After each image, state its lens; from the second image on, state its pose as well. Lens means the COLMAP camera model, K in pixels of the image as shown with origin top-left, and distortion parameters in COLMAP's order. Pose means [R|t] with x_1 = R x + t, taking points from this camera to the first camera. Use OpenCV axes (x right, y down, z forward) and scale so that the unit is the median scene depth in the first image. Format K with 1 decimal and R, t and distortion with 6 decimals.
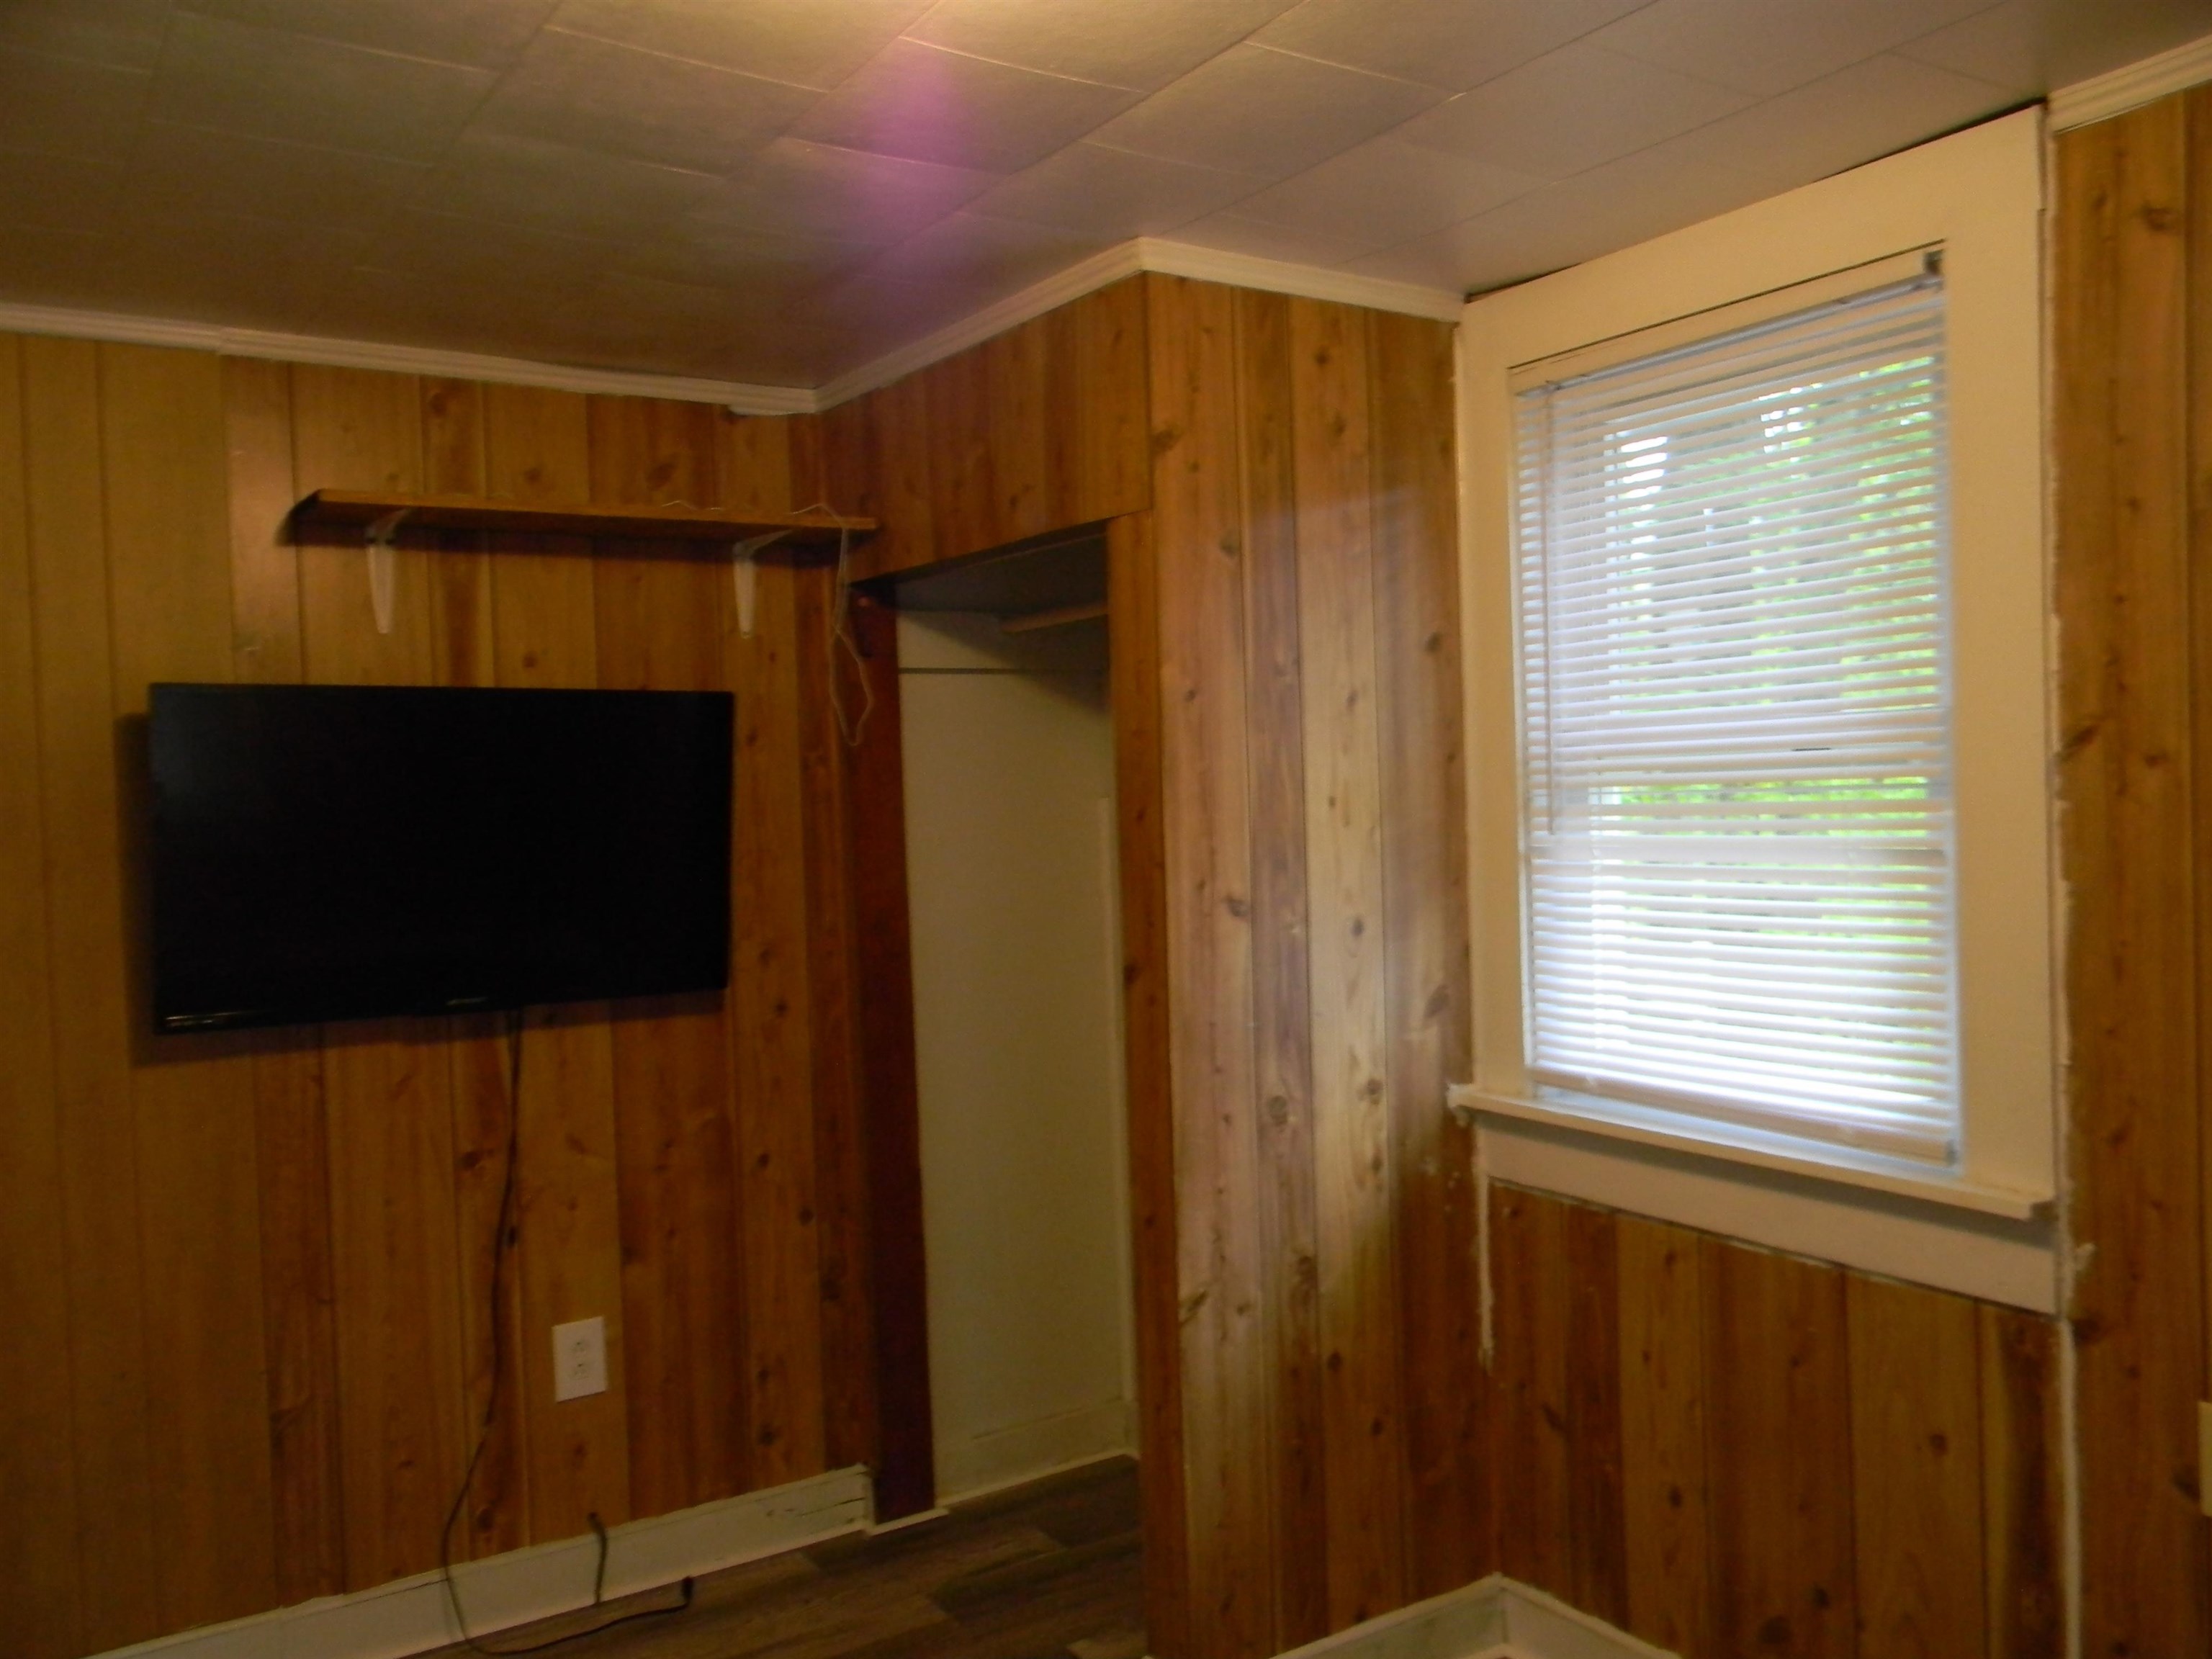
lens RADIAL K [[1771.2, 0, 1104.2], [0, 1771.2, 829.1], [0, 0, 1]] dist [0.017556, -0.015671]
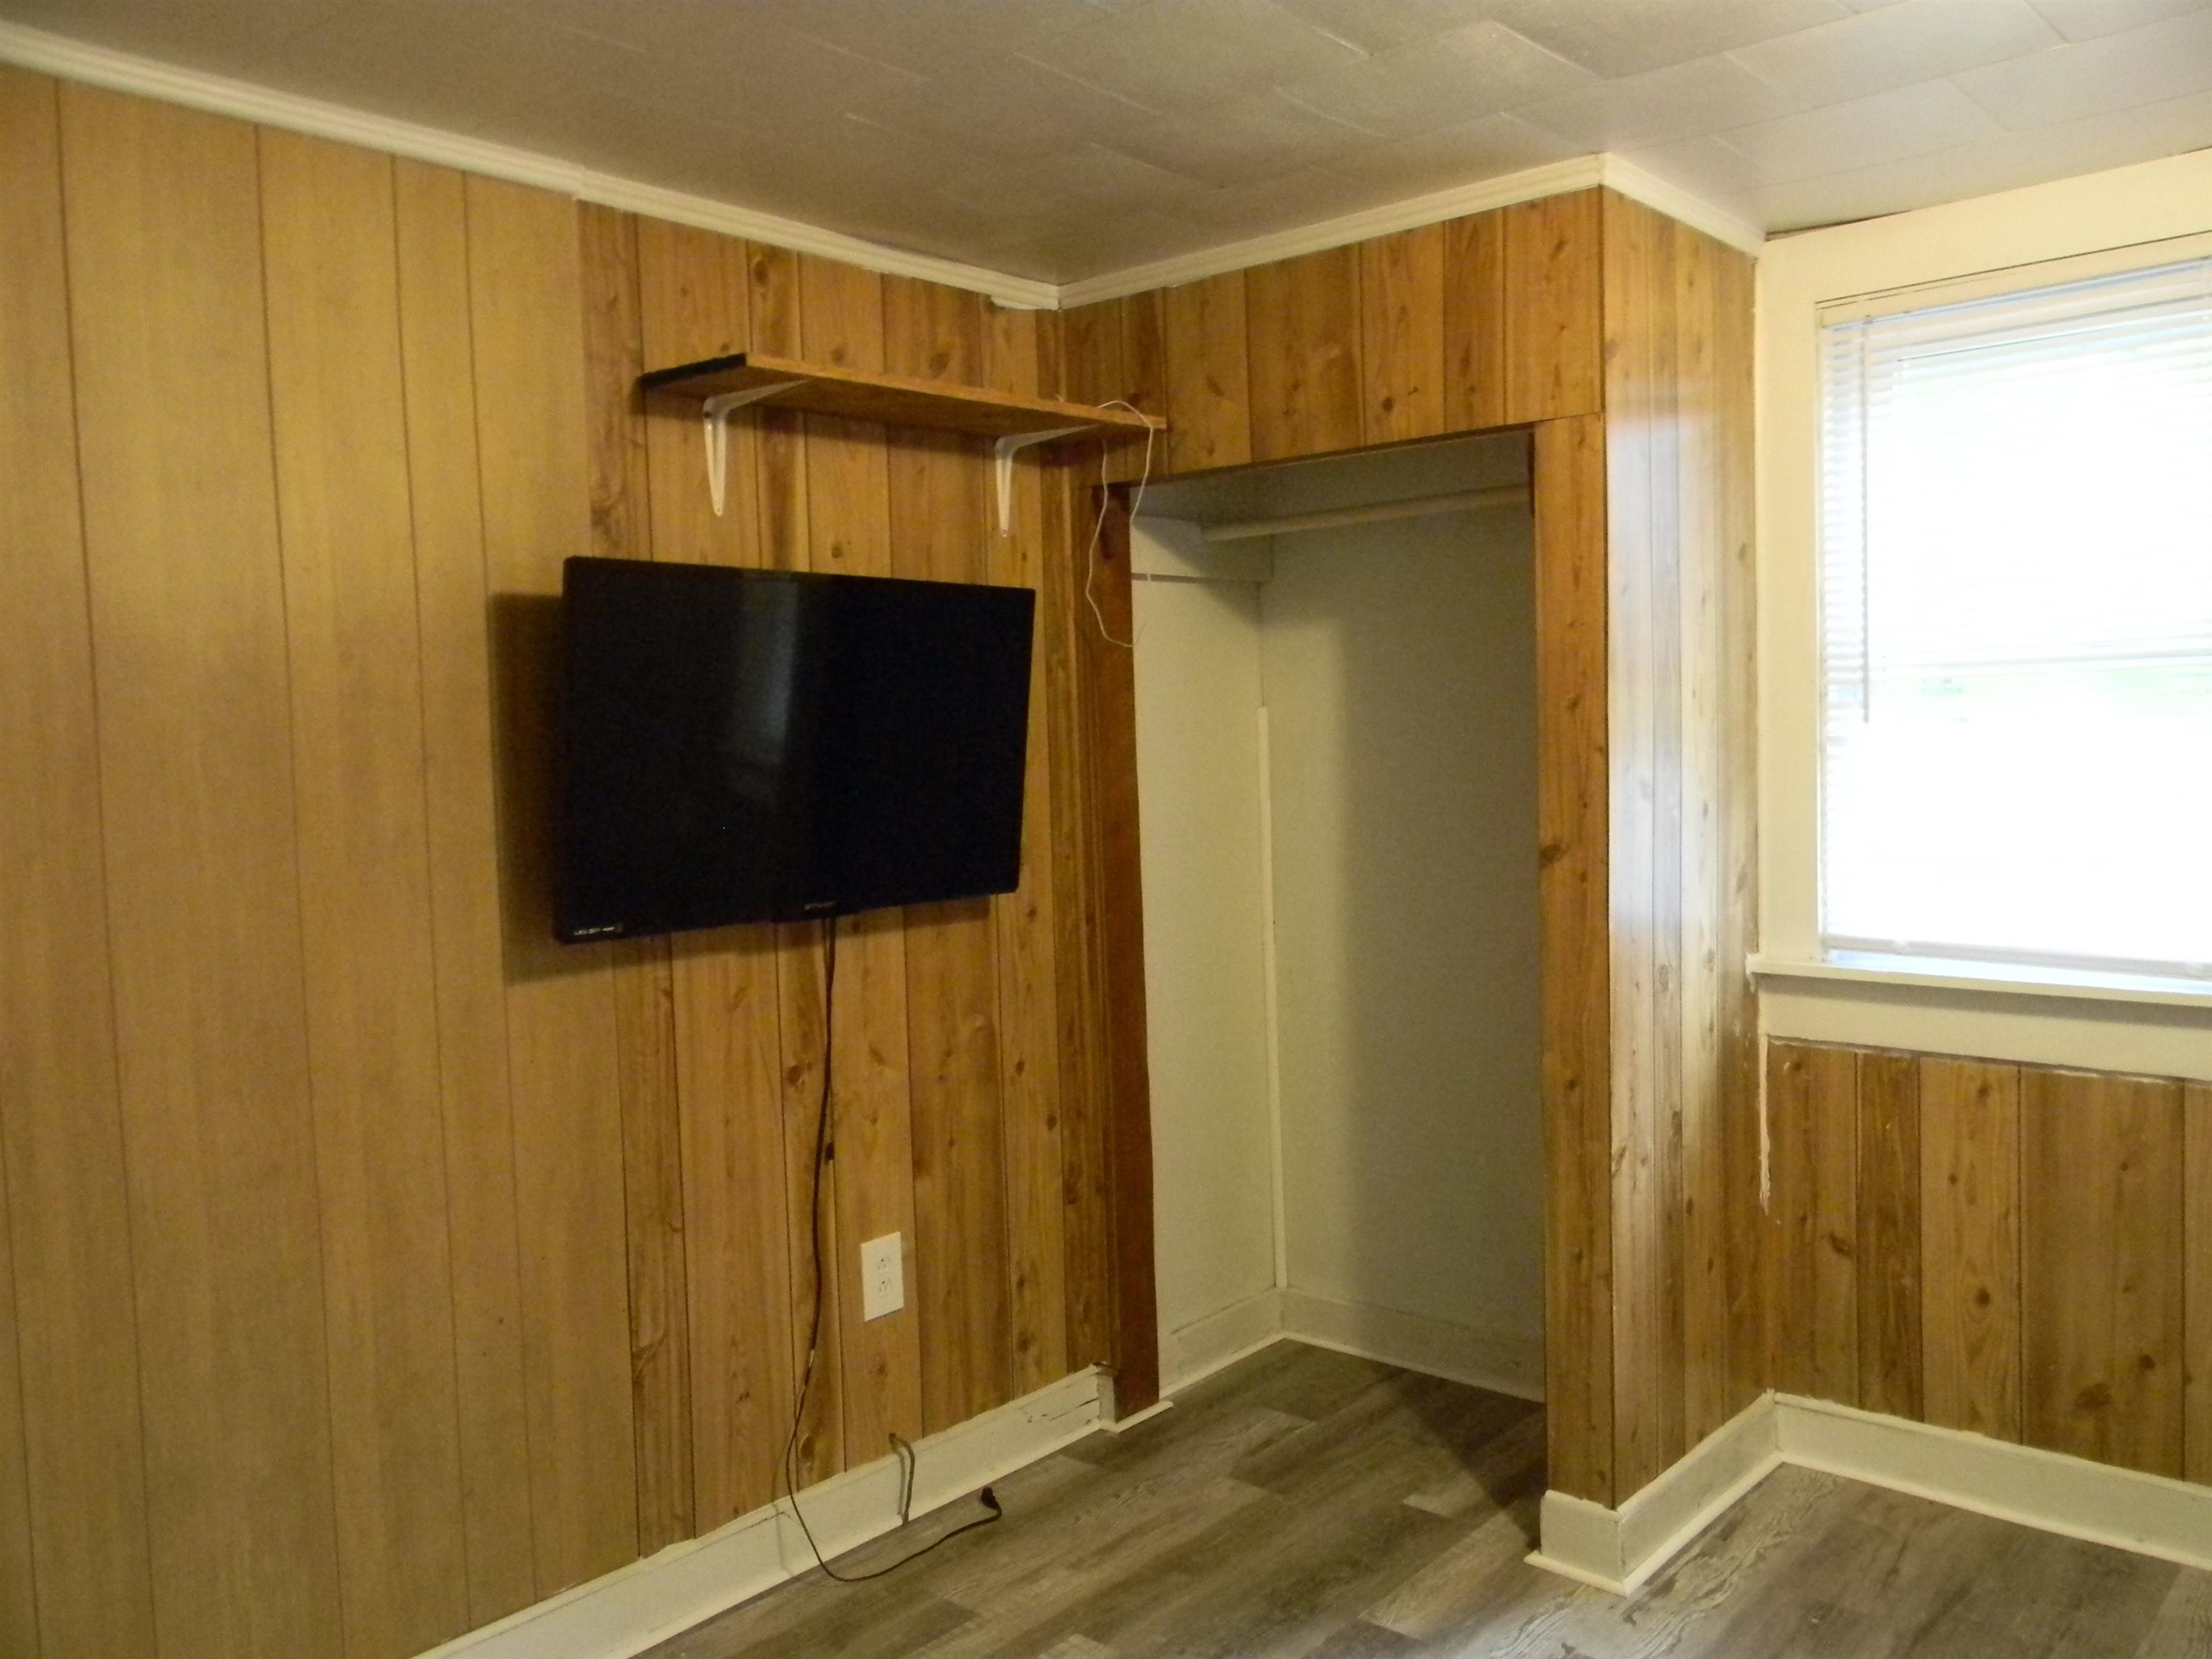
lens RADIAL K [[1771.2, 0, 1056.8], [0, 1771.2, 826.1], [0, 0, 1]] dist [0.017556, -0.015671]
pose [[0.962692, -0.014953, 0.270187, -0.475672], [0.009017, 0.999690, 0.023199, 0.032354], [-0.270451, -0.019897, 0.962528, 0.049589]]
